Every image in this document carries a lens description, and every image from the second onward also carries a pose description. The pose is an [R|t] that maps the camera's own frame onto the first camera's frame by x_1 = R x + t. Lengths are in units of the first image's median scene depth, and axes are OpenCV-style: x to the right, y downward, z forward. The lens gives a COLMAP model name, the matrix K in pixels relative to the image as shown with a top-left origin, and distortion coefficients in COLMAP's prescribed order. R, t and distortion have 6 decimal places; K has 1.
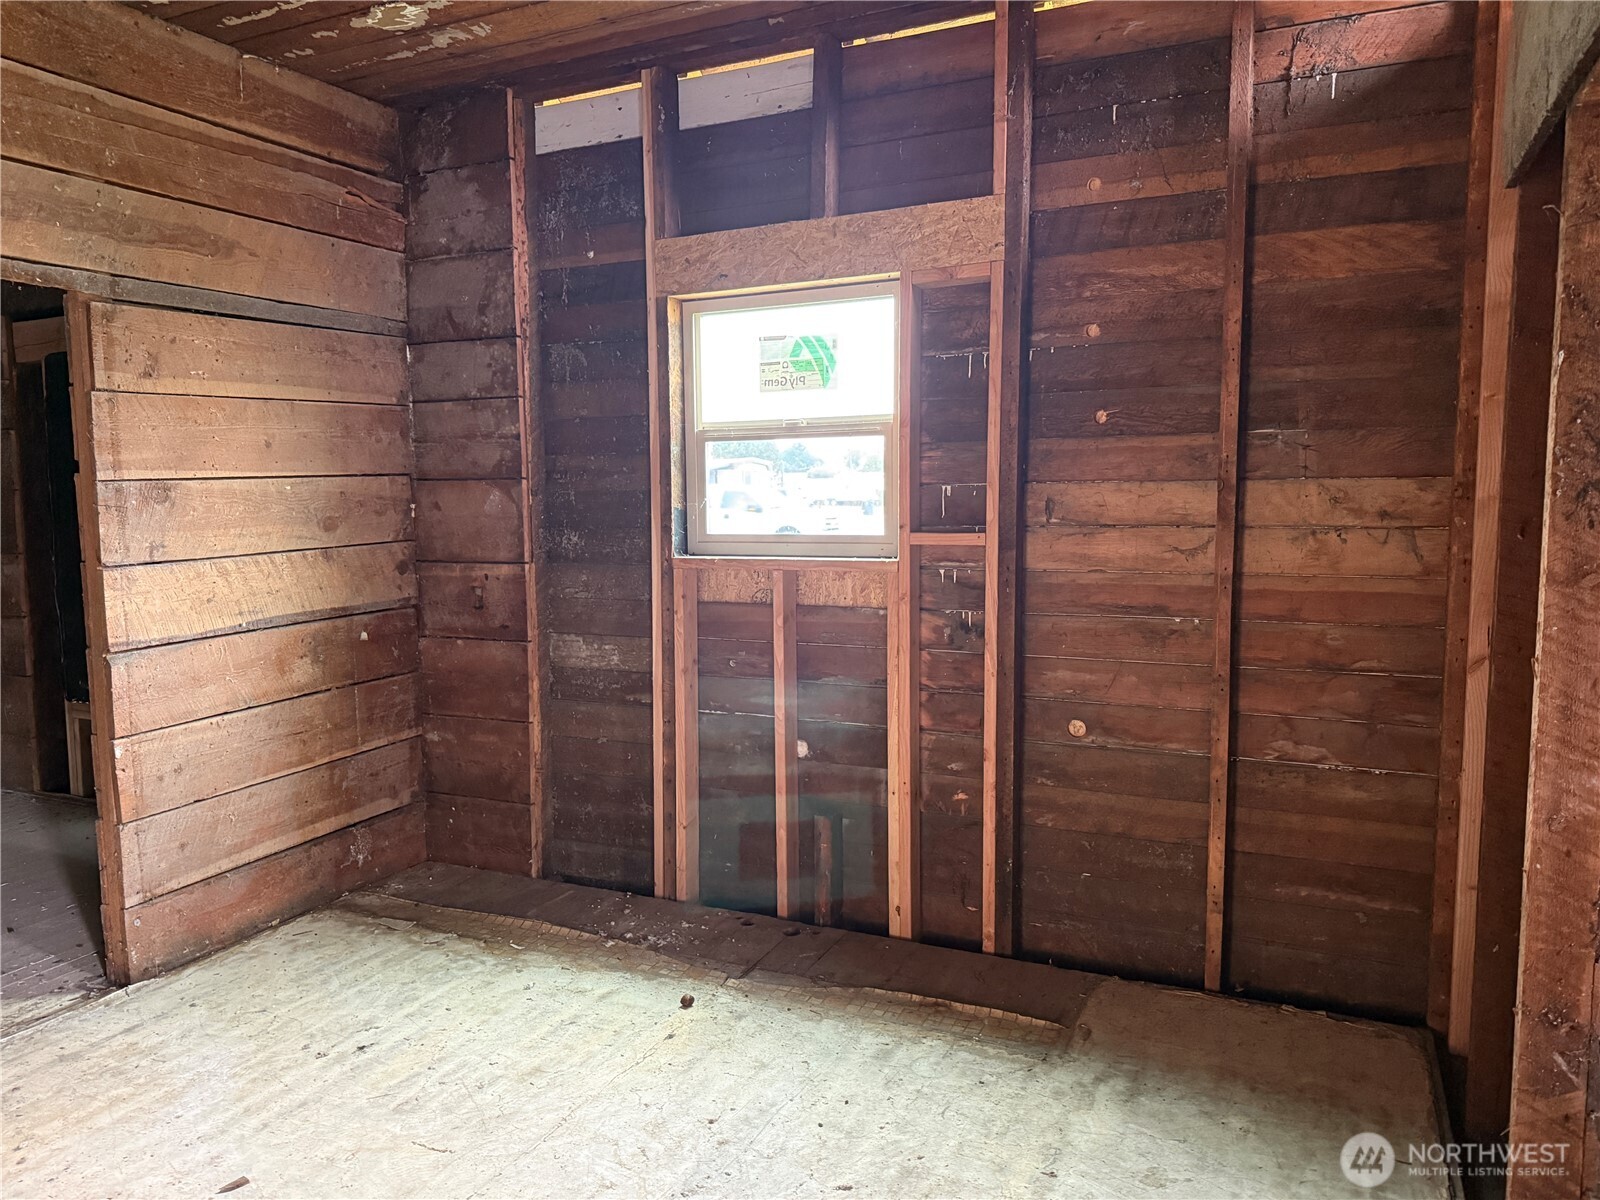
lens RADIAL K [[1139.6, 0, 791.6], [0, 1139.6, 602.3], [0, 0, 1]] dist [0.027816, -0.032615]
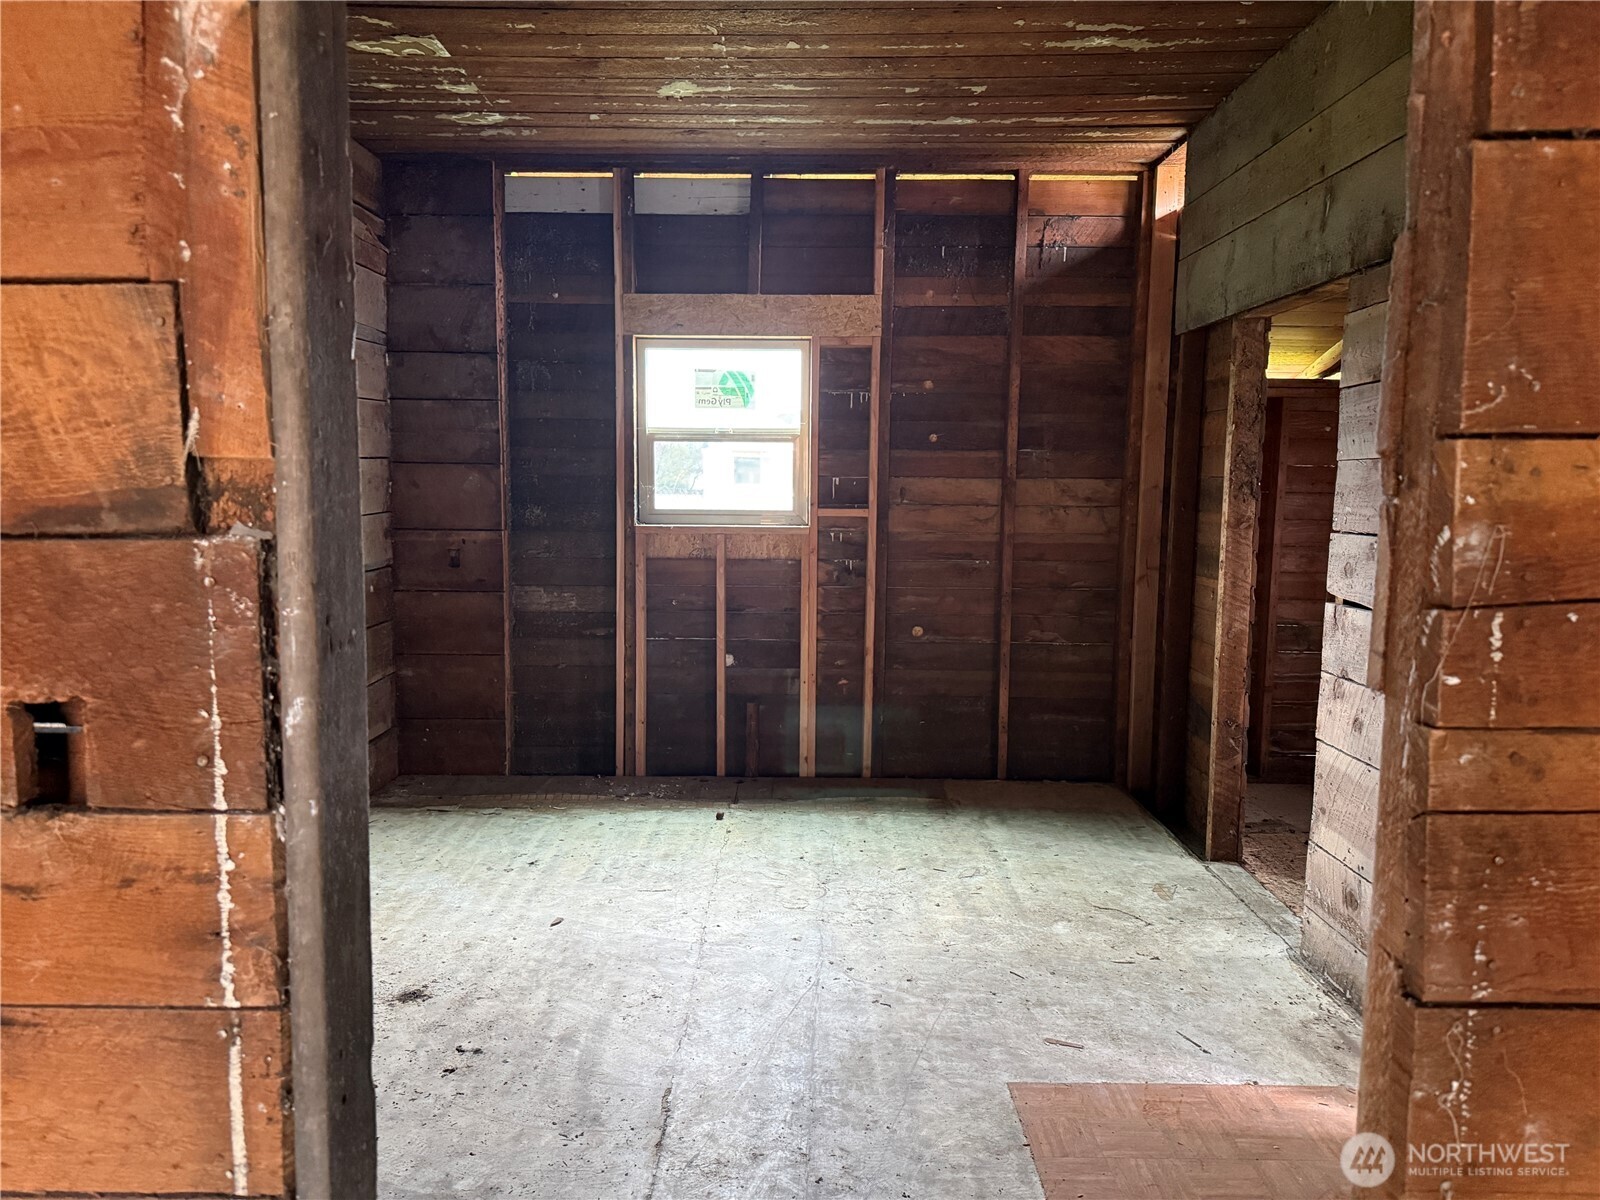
lens RADIAL K [[1132.0, 0, 797.8], [0, 1132.0, 605.8], [0, 0, 1]] dist [0.150324, -0.283859]
pose [[0.905254, -0.027938, 0.423951, -0.568363], [0.021942, 0.999578, 0.019018, 0.039766], [-0.424303, -0.007914, 0.905486, -0.368415]]
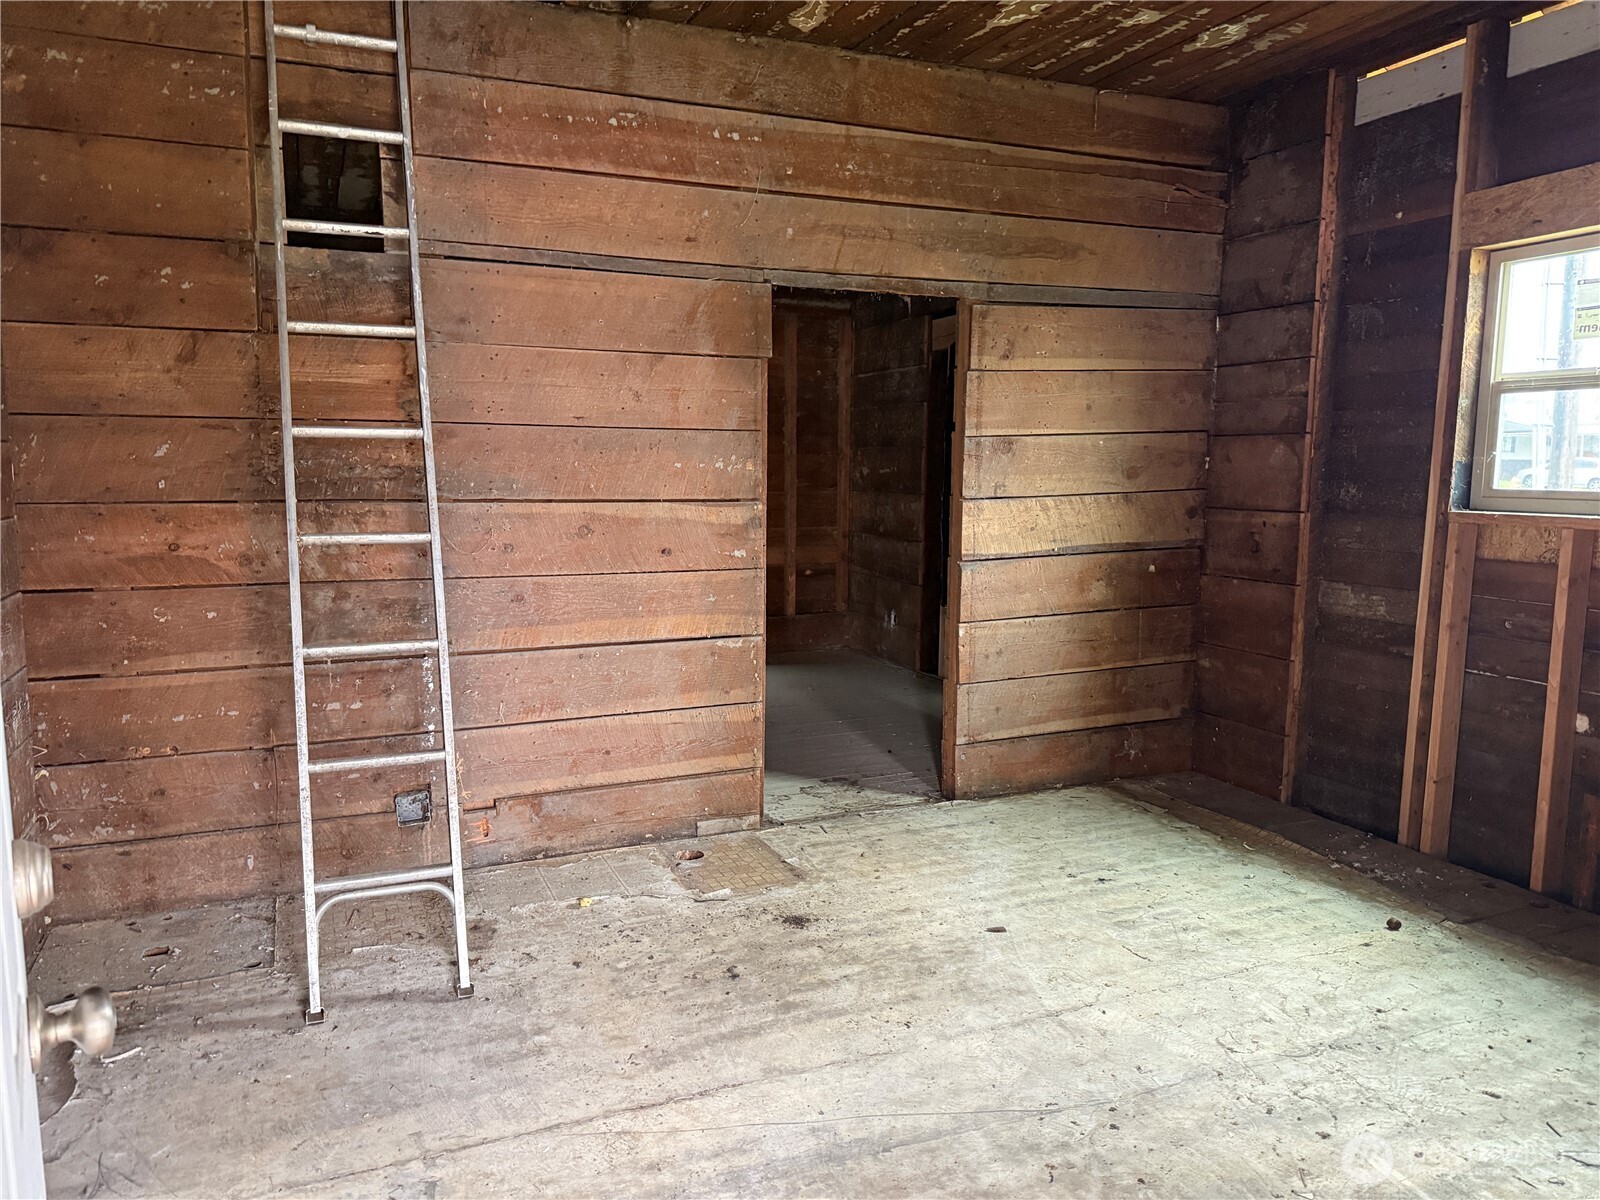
lens RADIAL K [[1132.3, 0, 776.8], [0, 1132.3, 600.7], [0, 0, 1]] dist [0.068324, -0.081796]
pose [[0.744384, 0.096123, -0.660797, 0.141822], [-0.075131, 0.995358, 0.060155, 0.024492], [0.663511, 0.004868, 0.748150, -0.166711]]
